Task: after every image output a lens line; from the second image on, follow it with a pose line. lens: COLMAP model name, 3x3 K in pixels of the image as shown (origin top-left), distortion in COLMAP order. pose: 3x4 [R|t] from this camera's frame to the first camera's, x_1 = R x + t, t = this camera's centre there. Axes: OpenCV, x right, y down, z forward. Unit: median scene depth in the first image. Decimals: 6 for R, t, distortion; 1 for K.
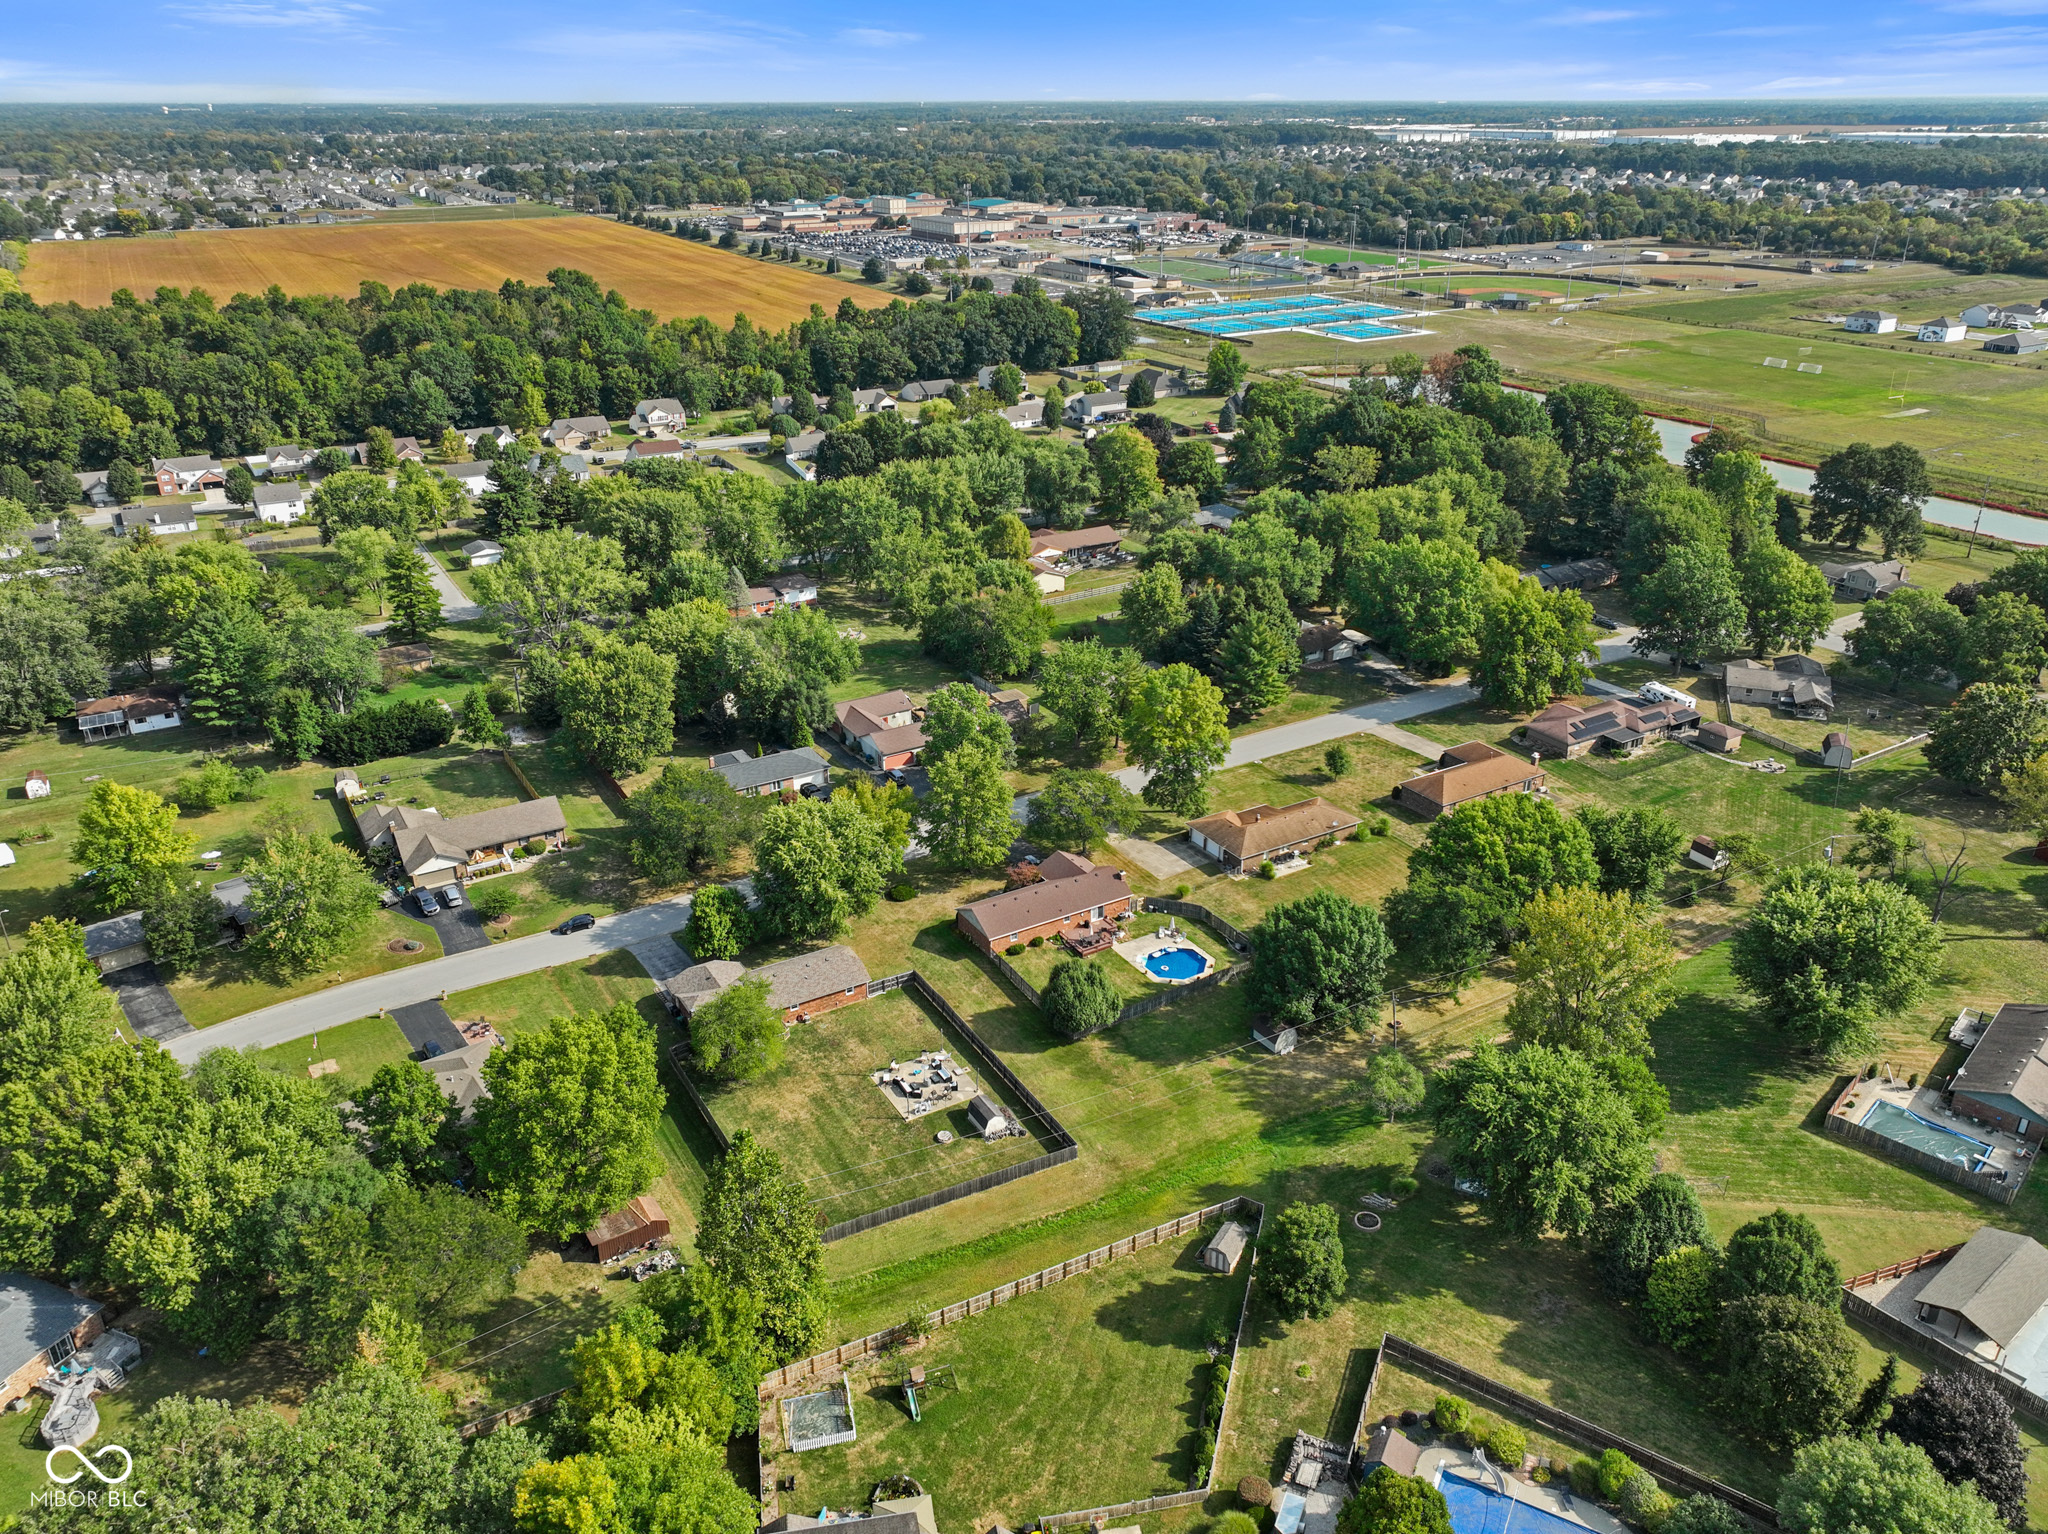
lens RADIAL K [[1454.1, 0, 1024.0], [0, 1454.1, 767.0], [0, 0, 1]] dist [-0.011316, 0.029298]
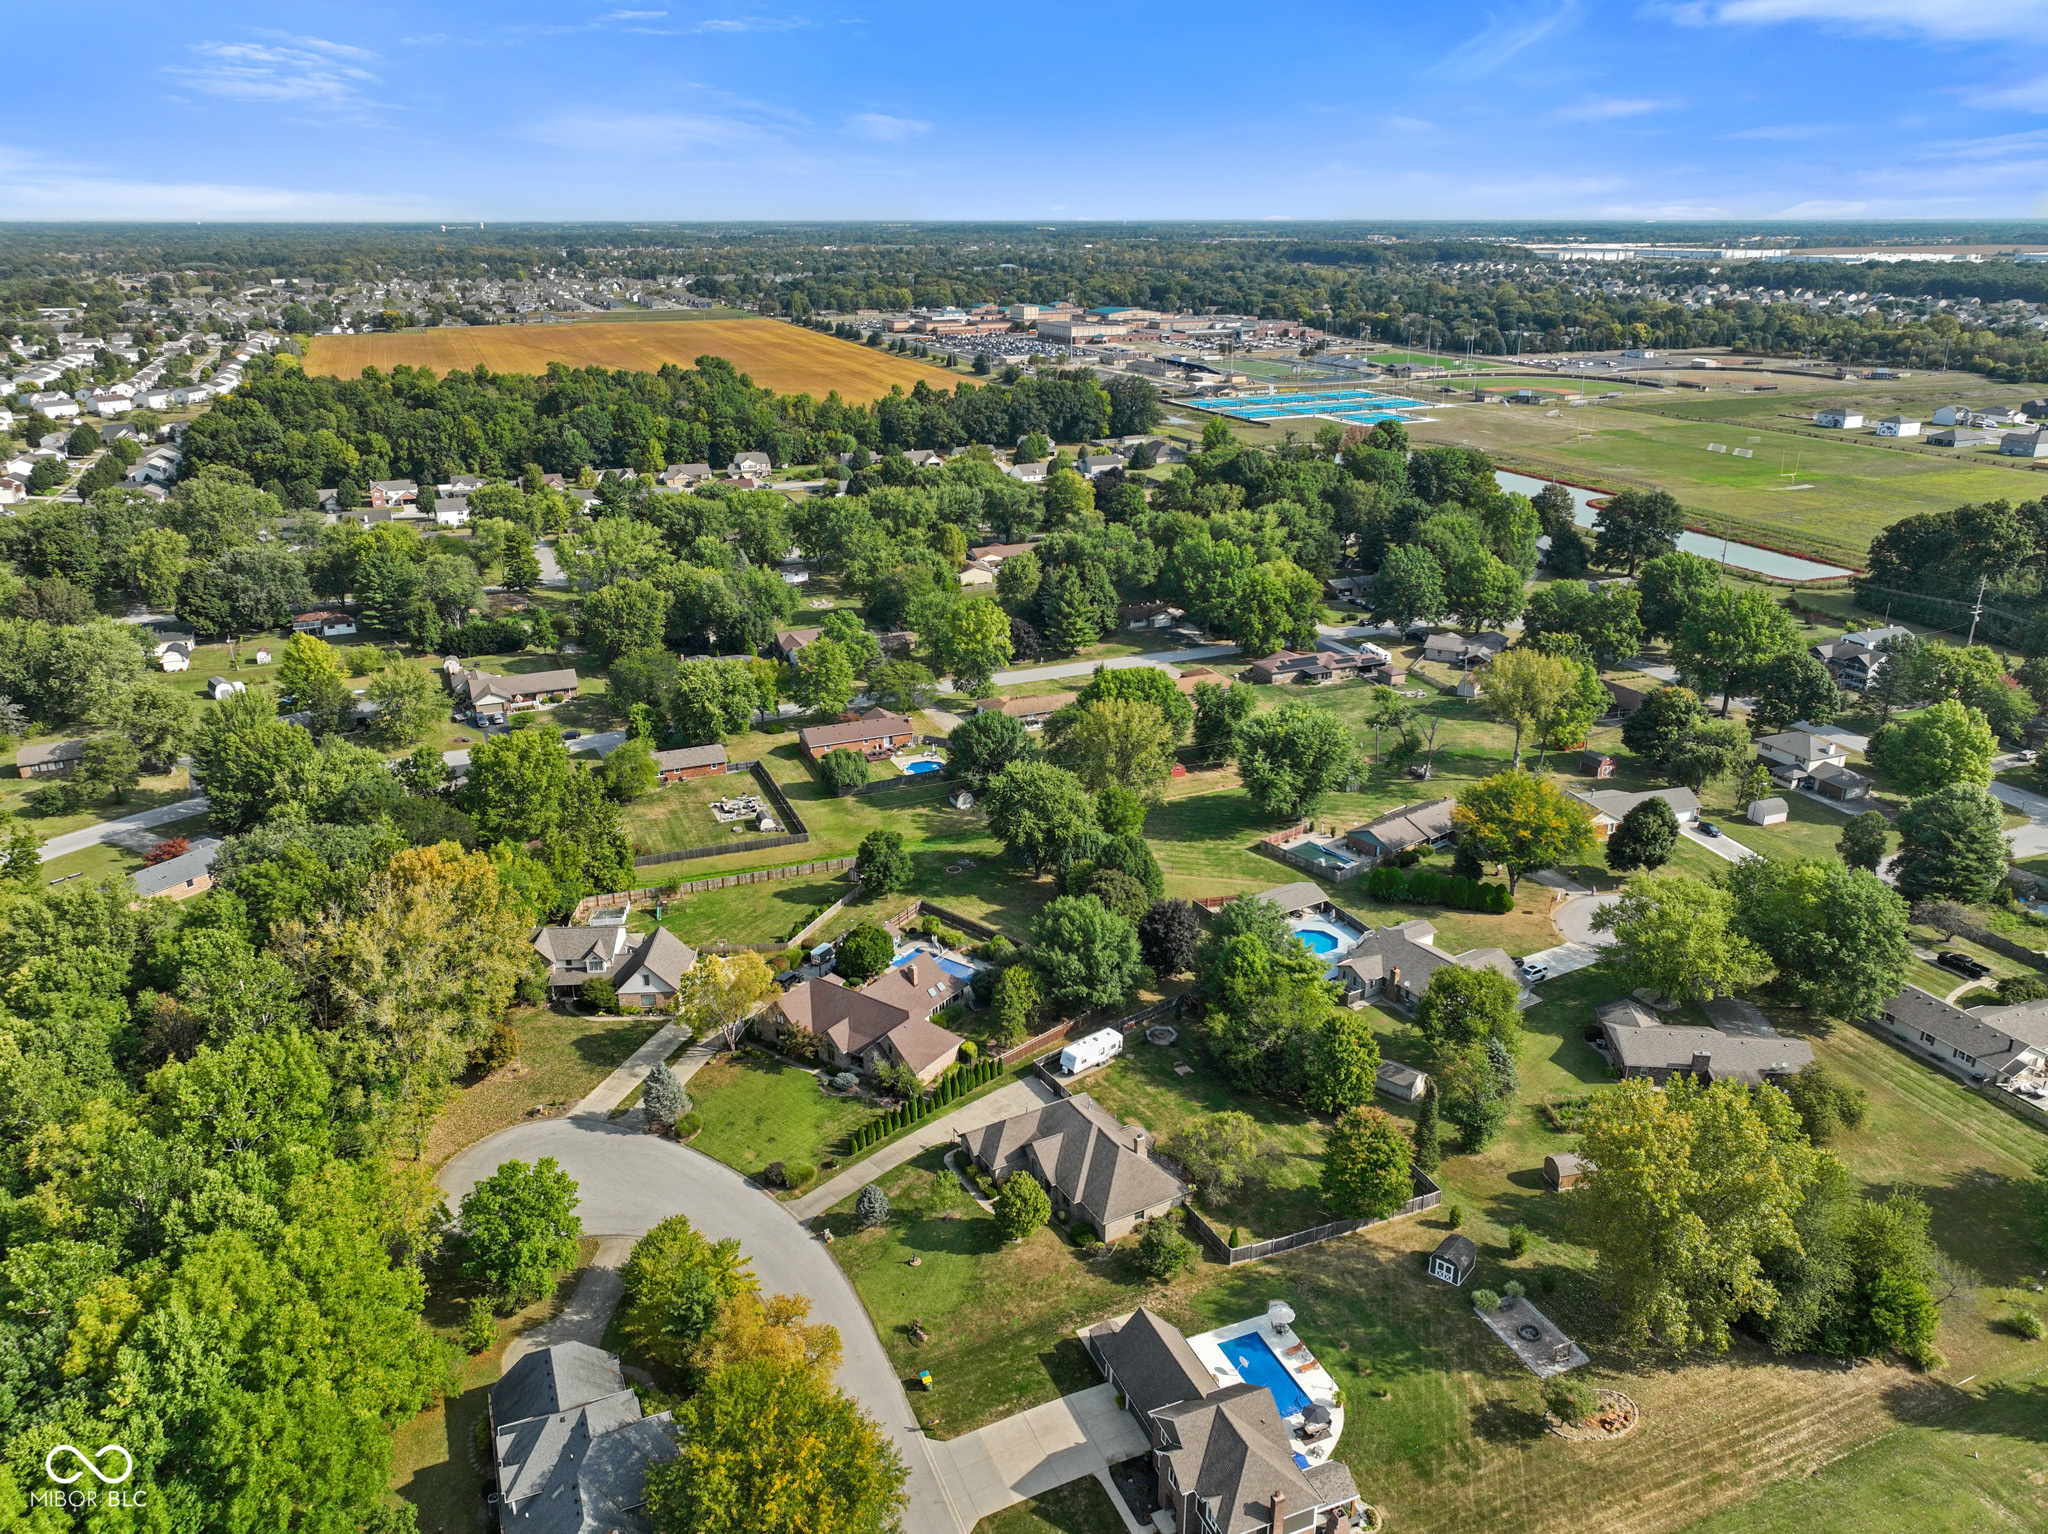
lens RADIAL K [[1455.8, 0, 1024.0], [0, 1455.8, 767.0], [0, 0, 1]] dist [0.001832, 0.008647]
pose [[0.990551, 0.049643, -0.127843, 0.161380], [-0.058494, 0.996075, -0.066428, 0.091496], [0.124043, 0.073279, 0.989567, -0.209168]]
